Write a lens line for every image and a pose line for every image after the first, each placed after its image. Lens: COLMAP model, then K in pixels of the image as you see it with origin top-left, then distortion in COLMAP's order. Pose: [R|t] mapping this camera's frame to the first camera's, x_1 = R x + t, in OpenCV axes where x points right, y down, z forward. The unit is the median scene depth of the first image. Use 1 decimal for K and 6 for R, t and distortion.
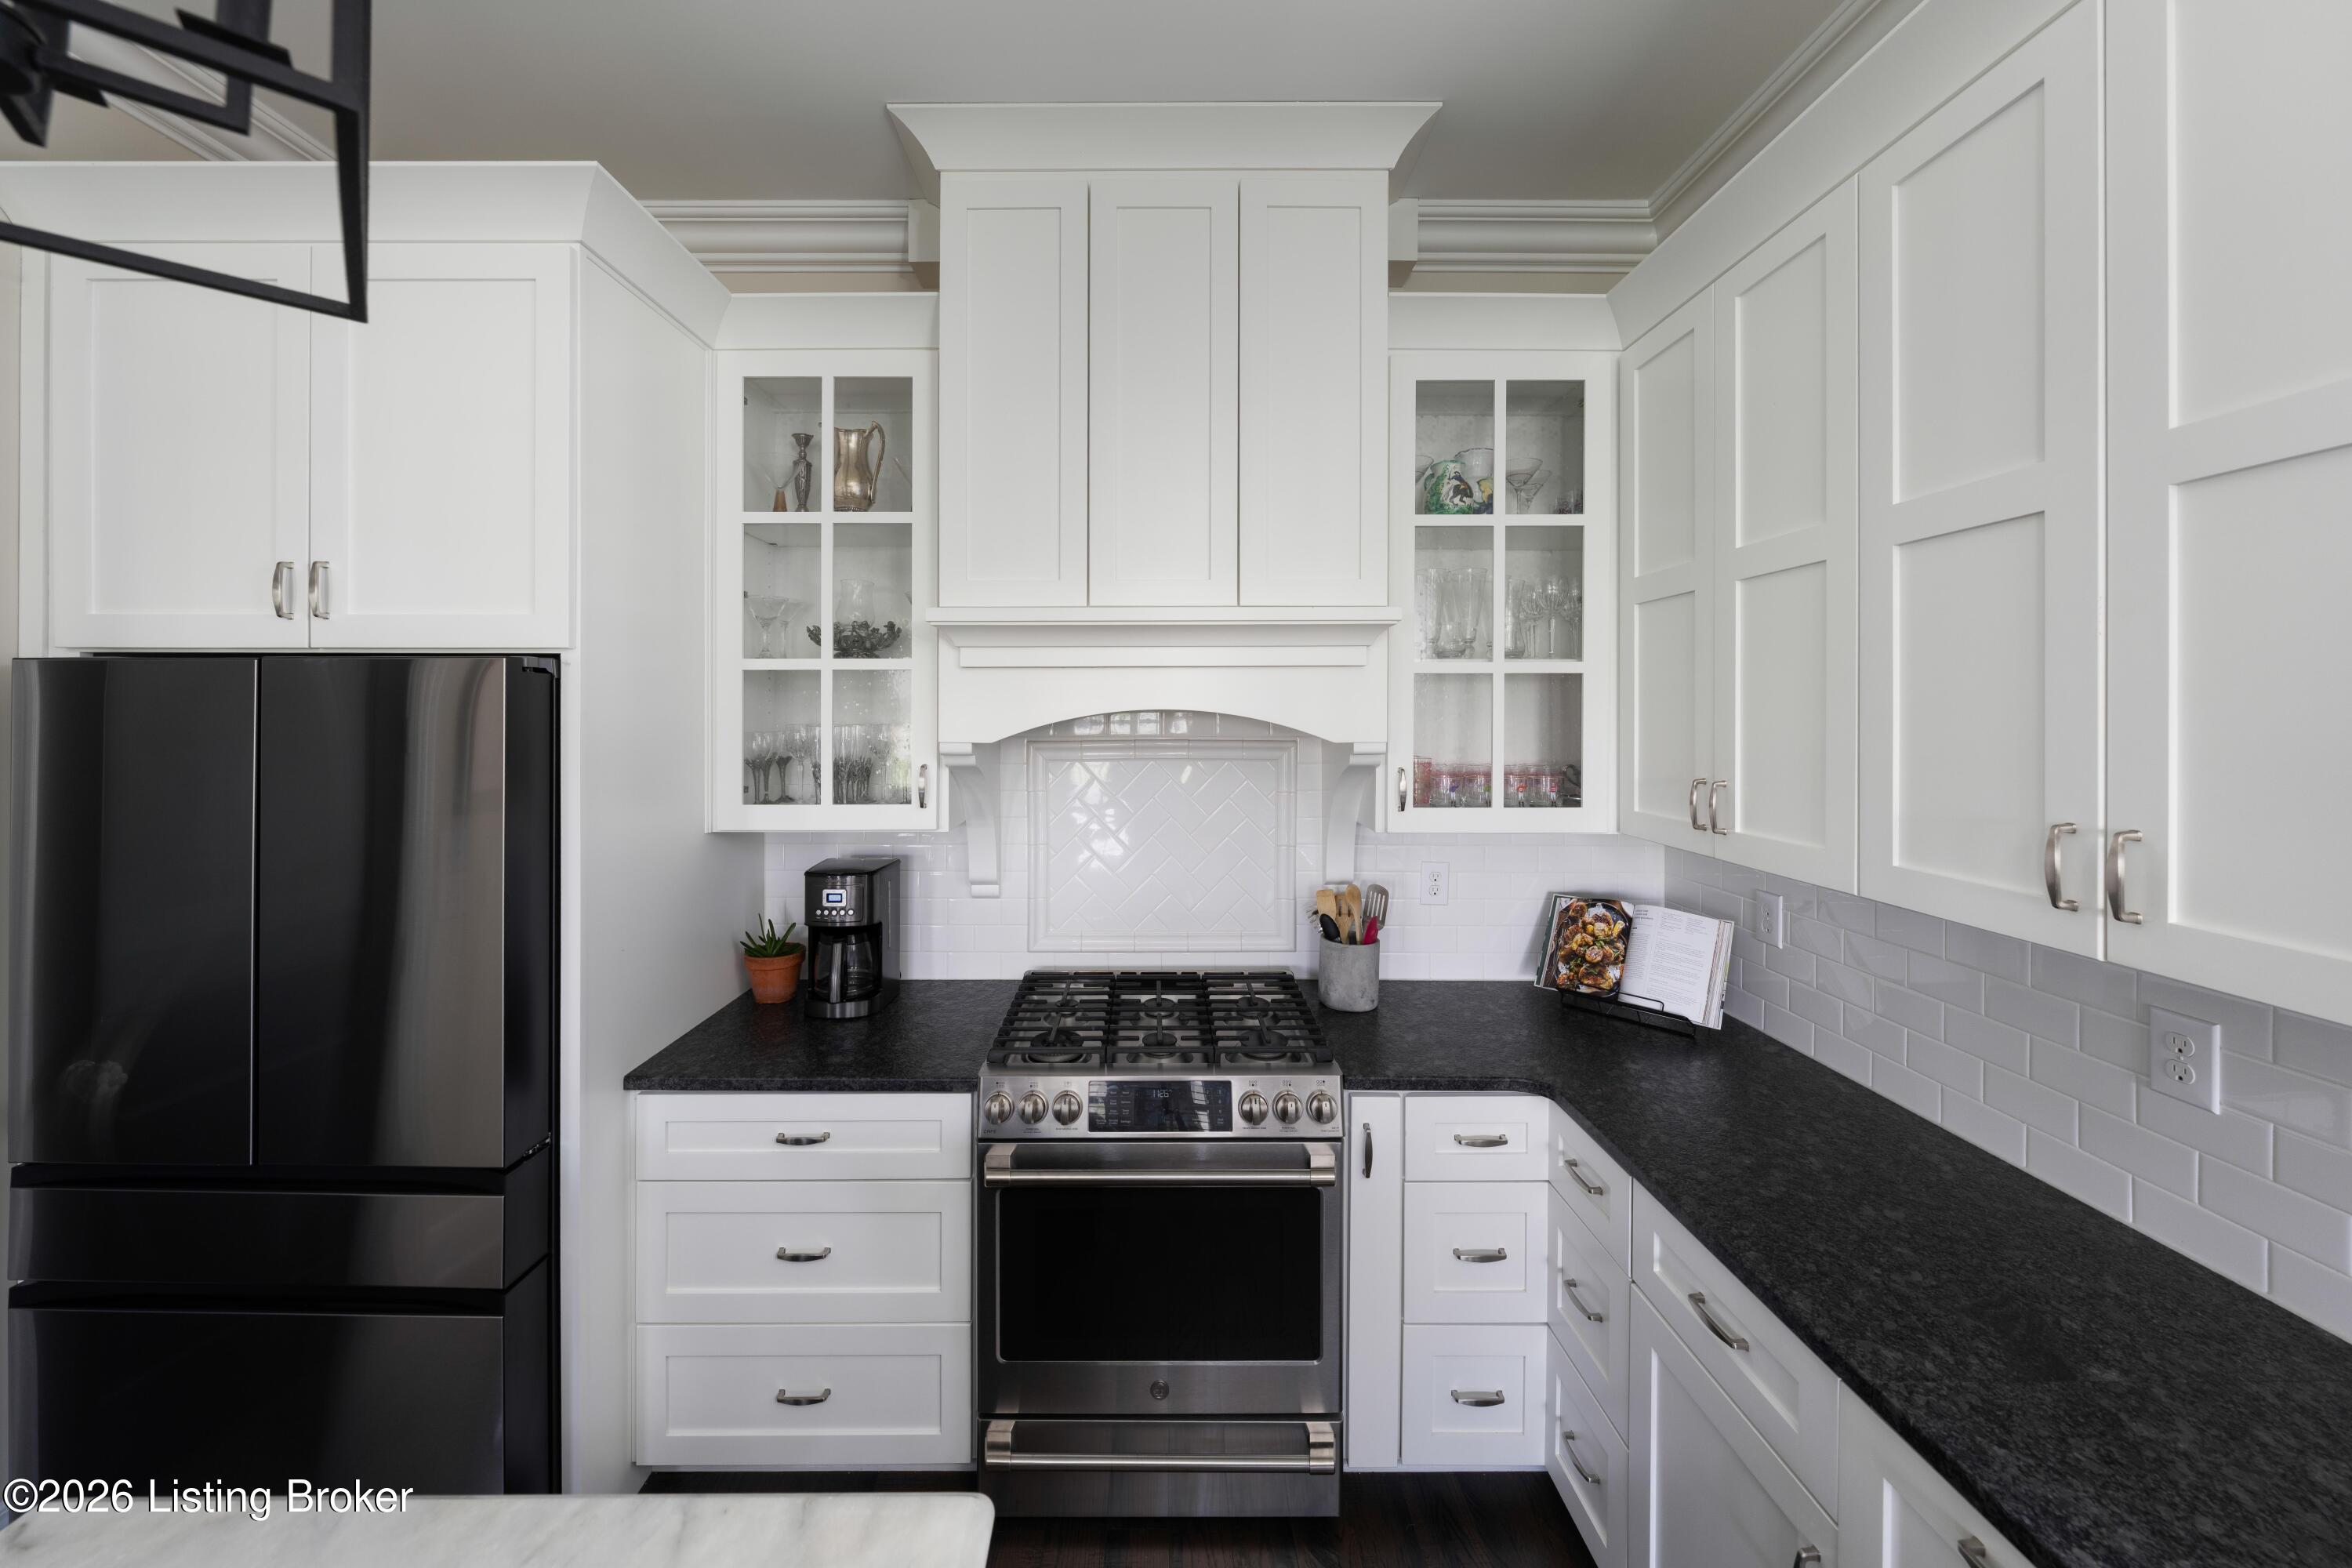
lens RADIAL K [[837.3, 0, 1159.6], [0, 837.3, 710.5], [0, 0, 1]] dist [-0.005085, -0.000508]
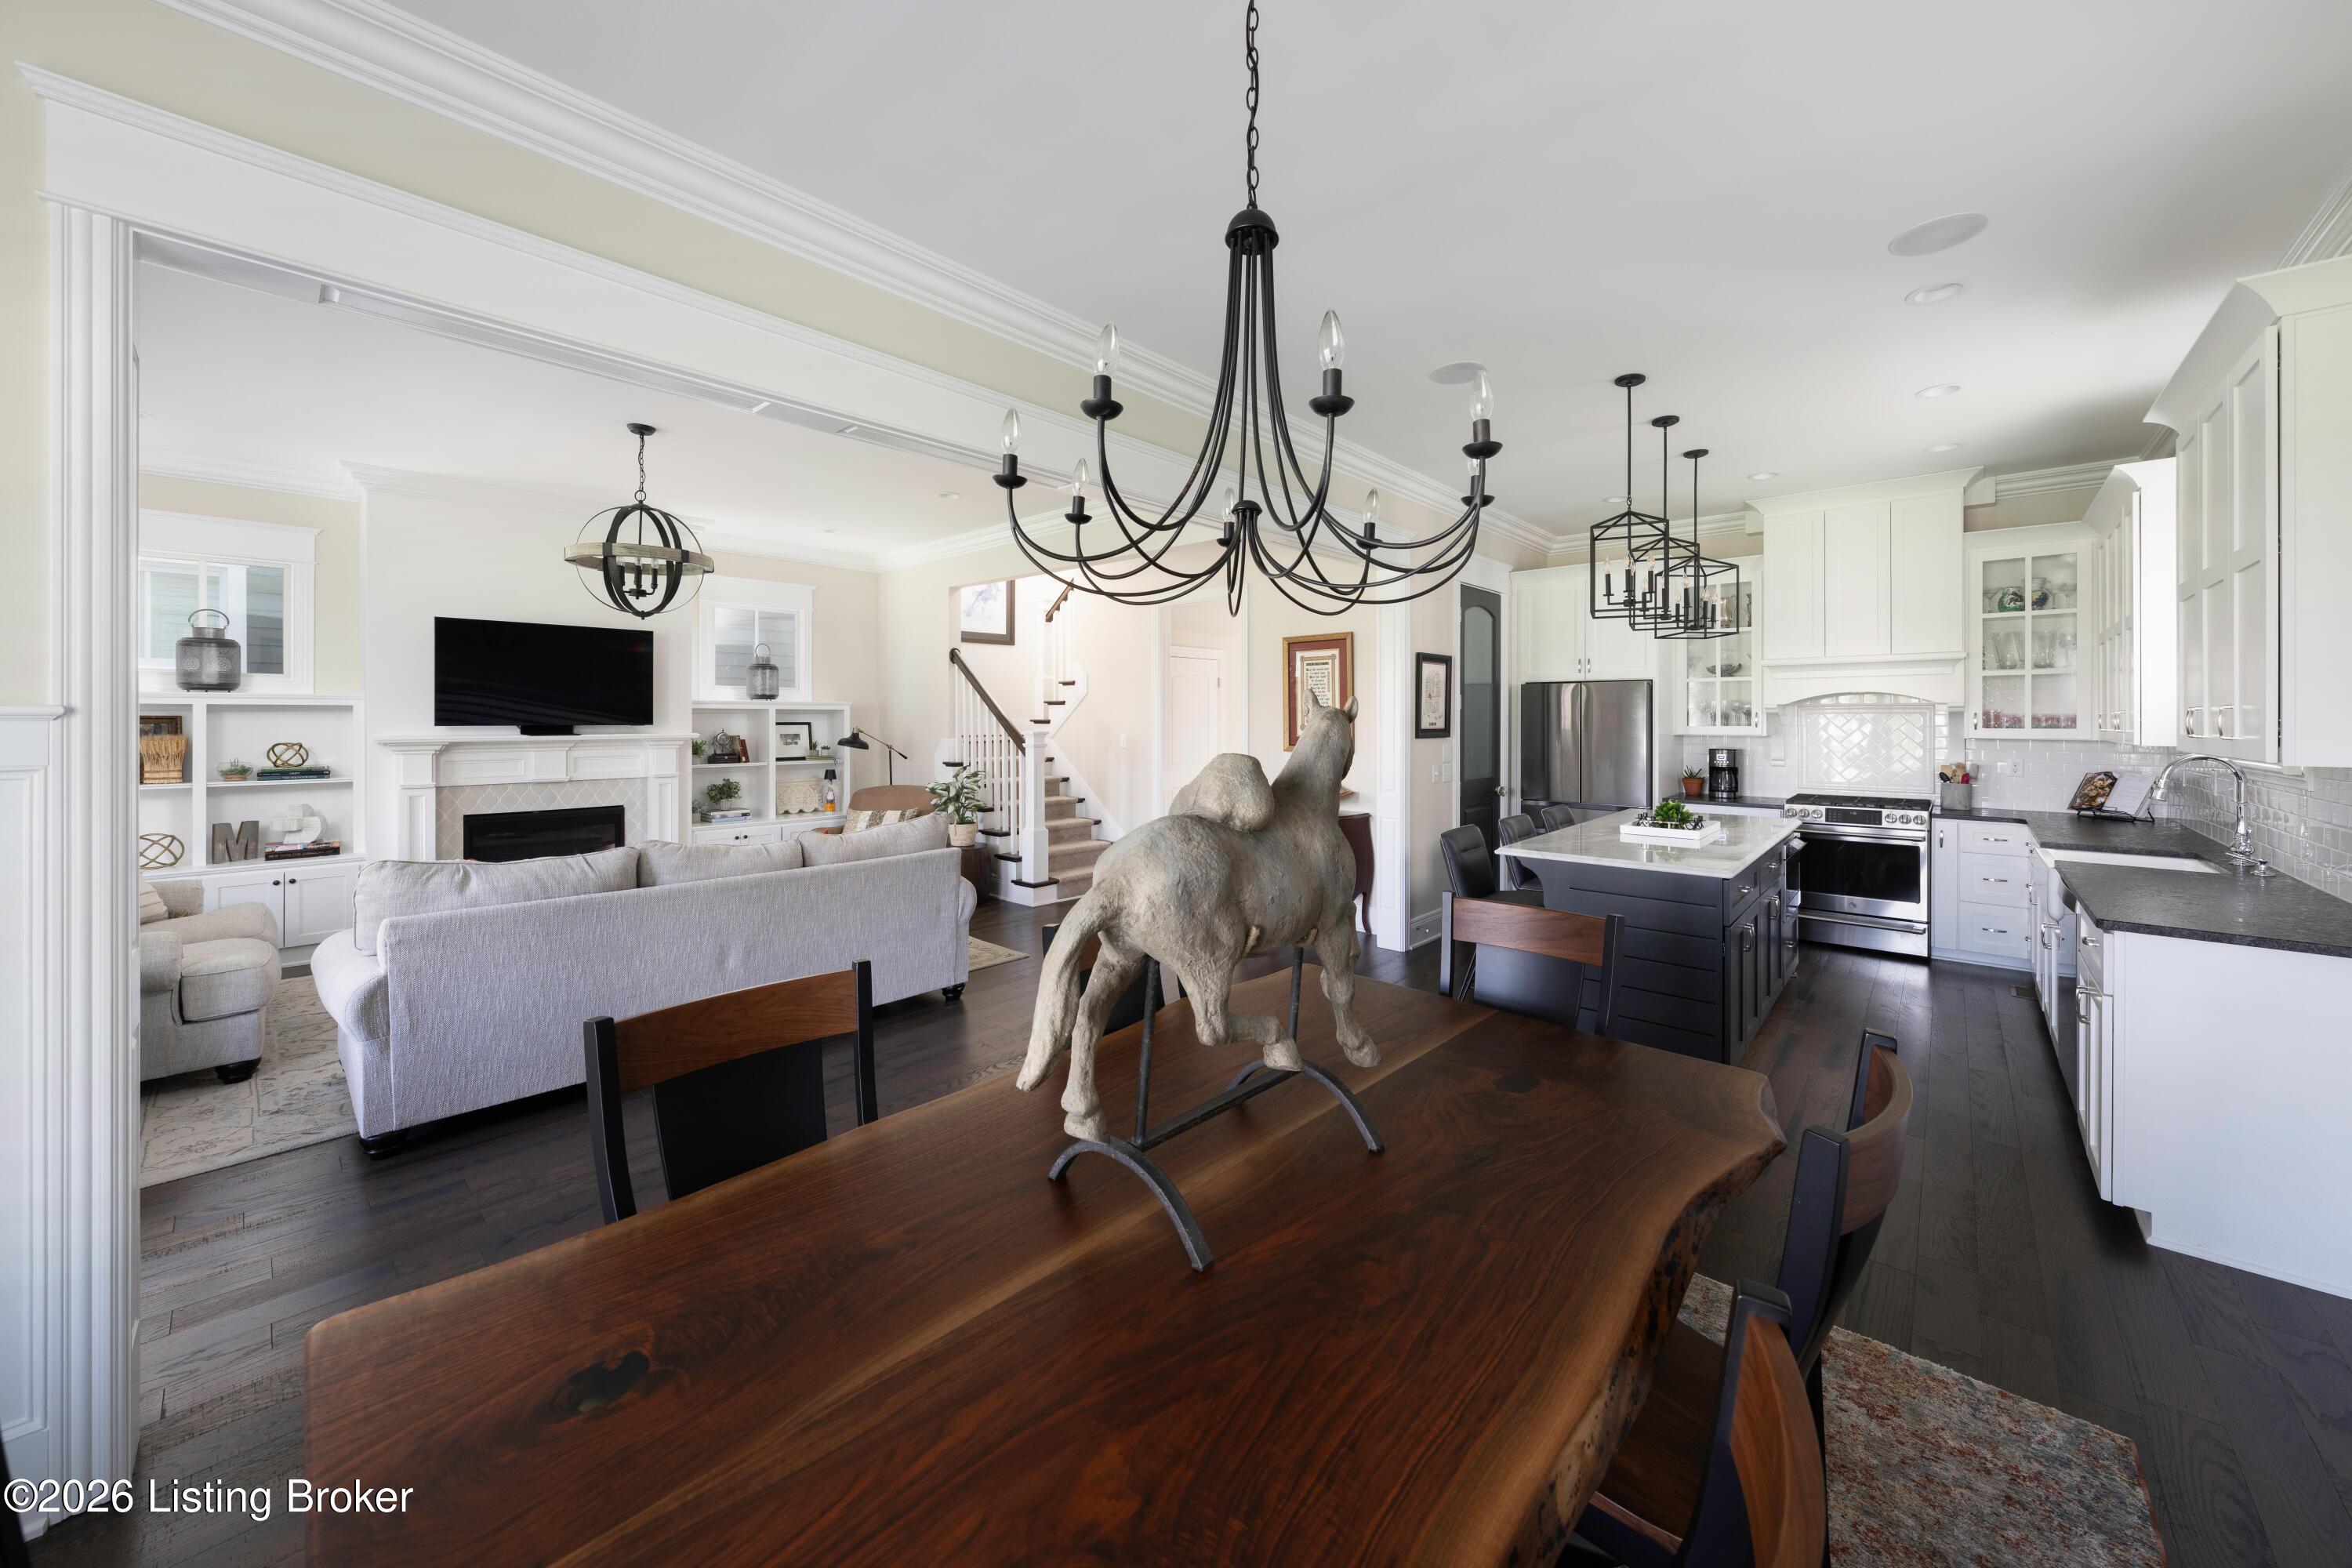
lens RADIAL K [[837.3, 0, 1202.0], [0, 837.3, 717.0], [0, 0, 1]] dist [-0.005085, -0.000508]
pose [[0.738275, -0.001306, -0.674498, 0.254983], [0.000787, 0.999999, -0.001075, 0.081376], [0.674499, 0.000263, 0.738275, -2.441316]]
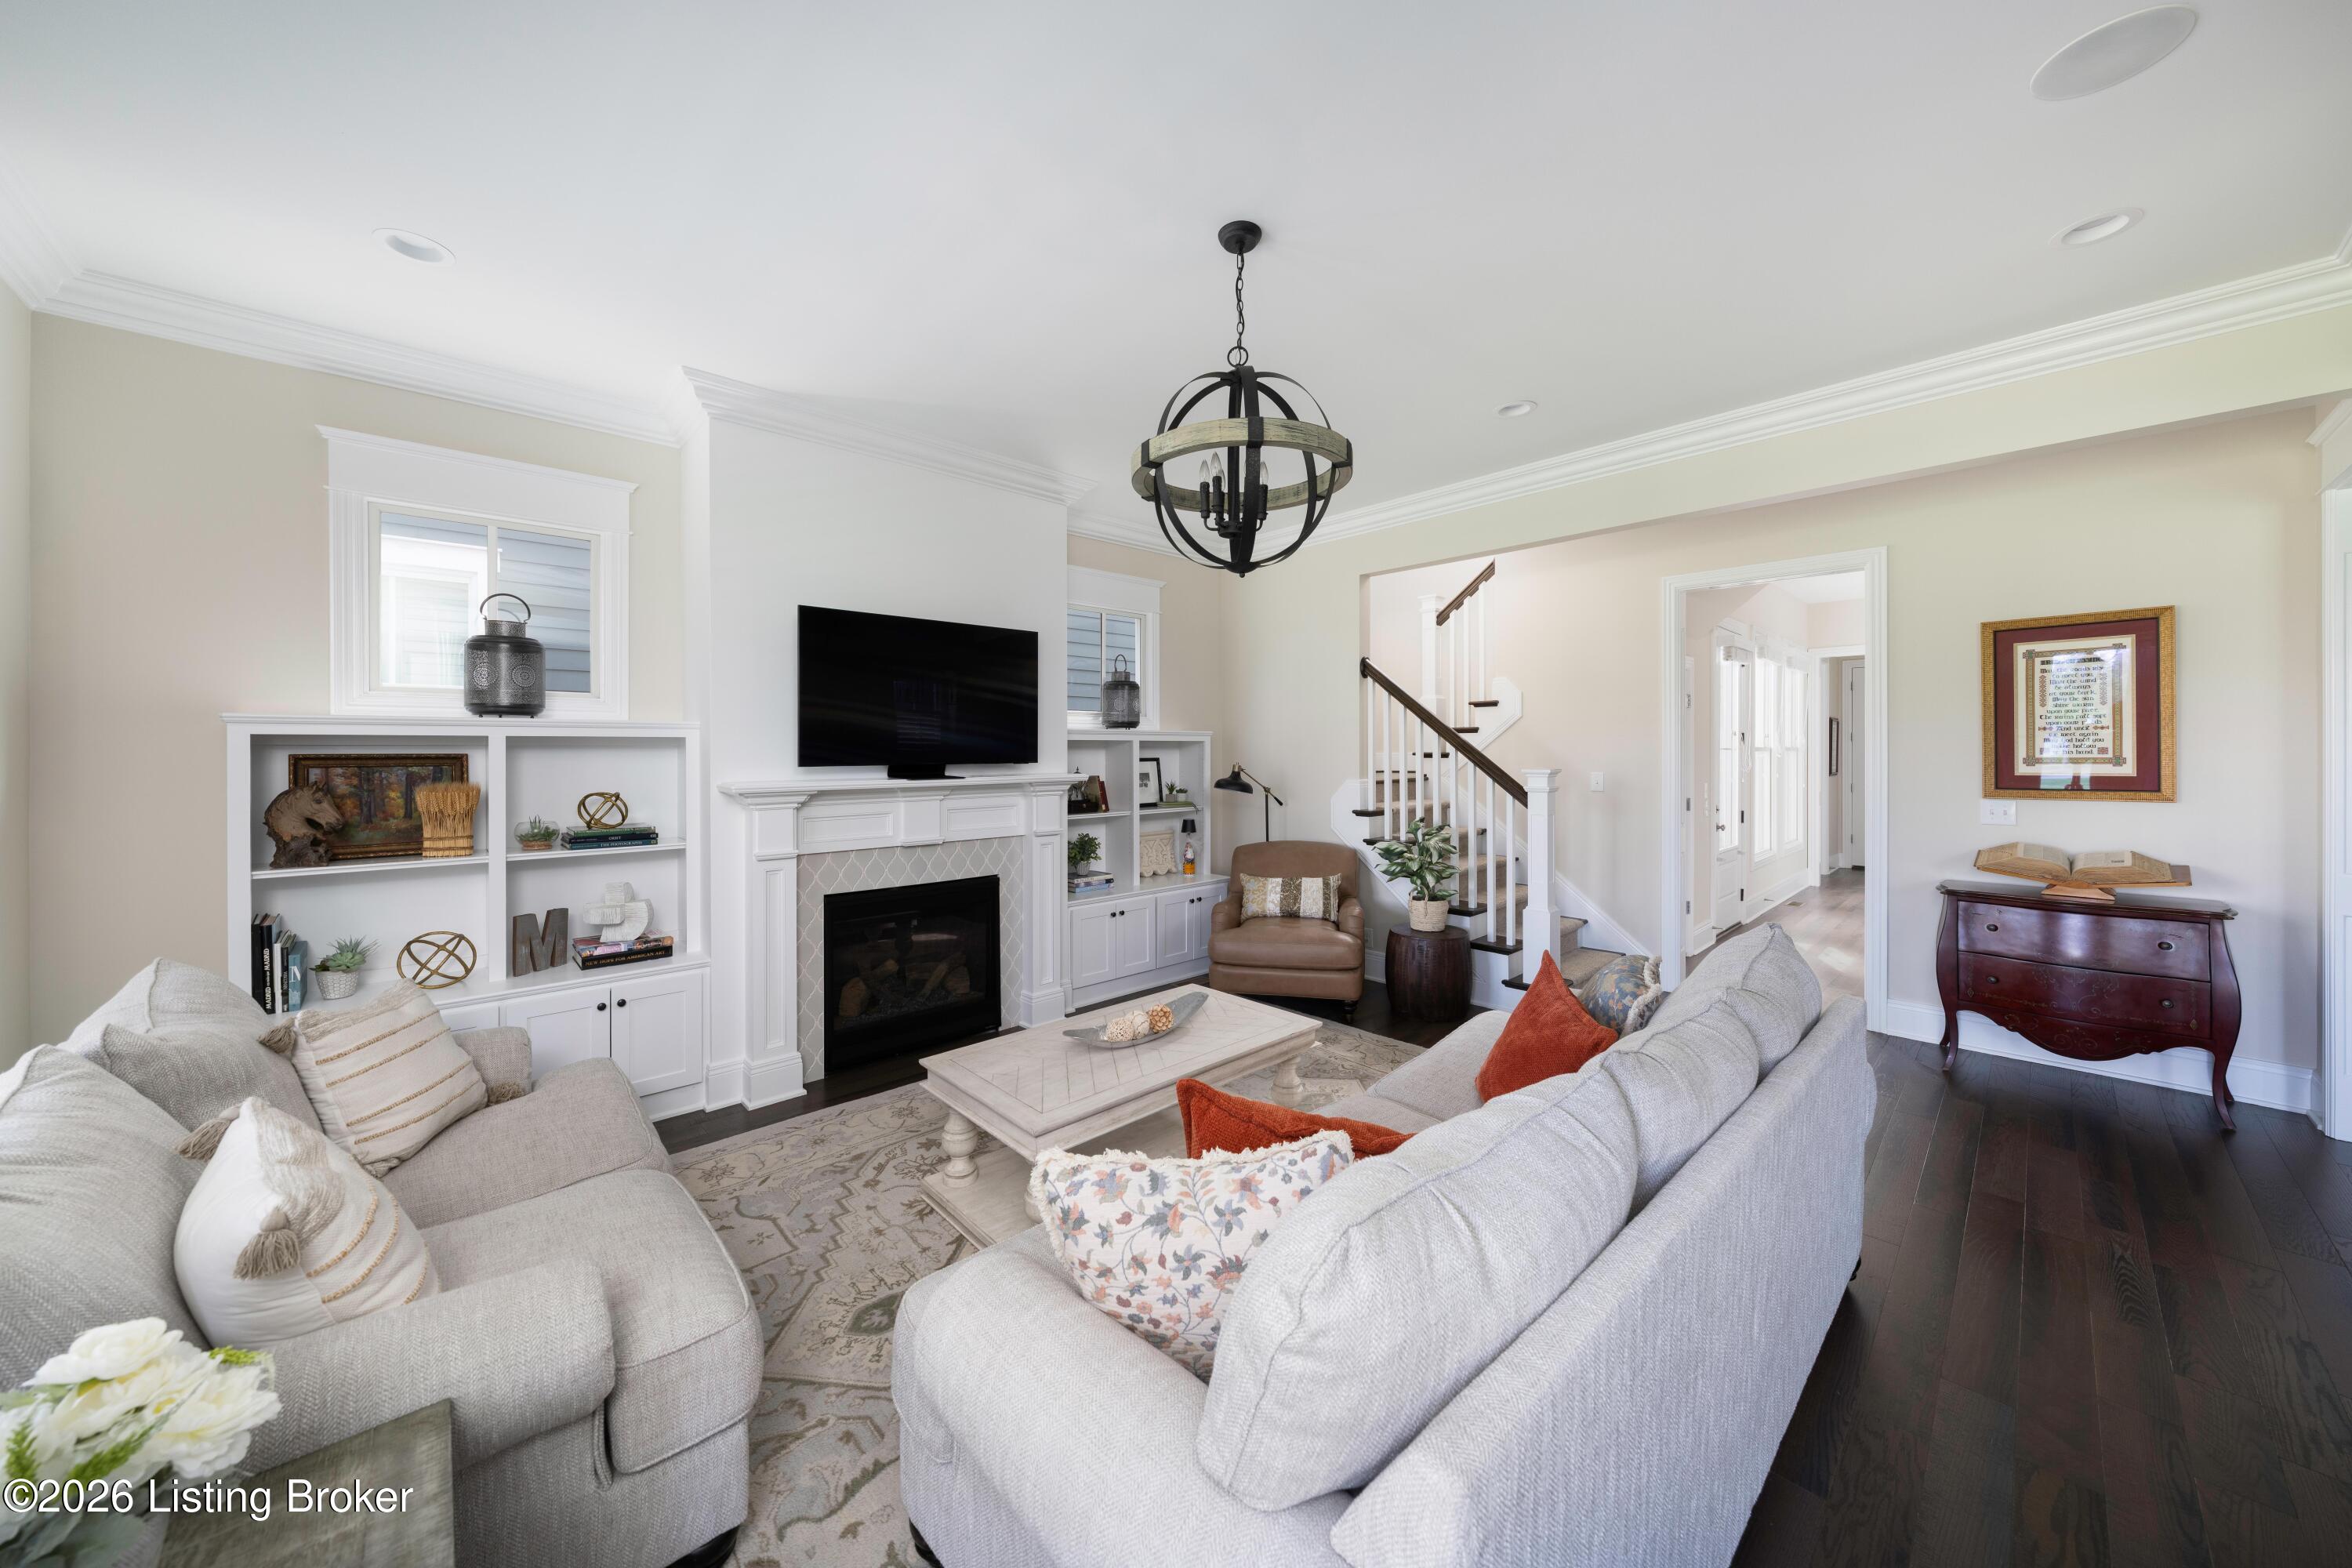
lens RADIAL K [[837.3, 0, 1192.2], [0, 837.3, 749.2], [0, 0, 1]] dist [-0.005085, -0.000508]
pose [[0.678891, -0.006401, -0.734211, -1.377698], [0.007336, 0.999971, -0.001934, 0.077737], [0.734203, -0.004073, 0.678918, -2.721542]]
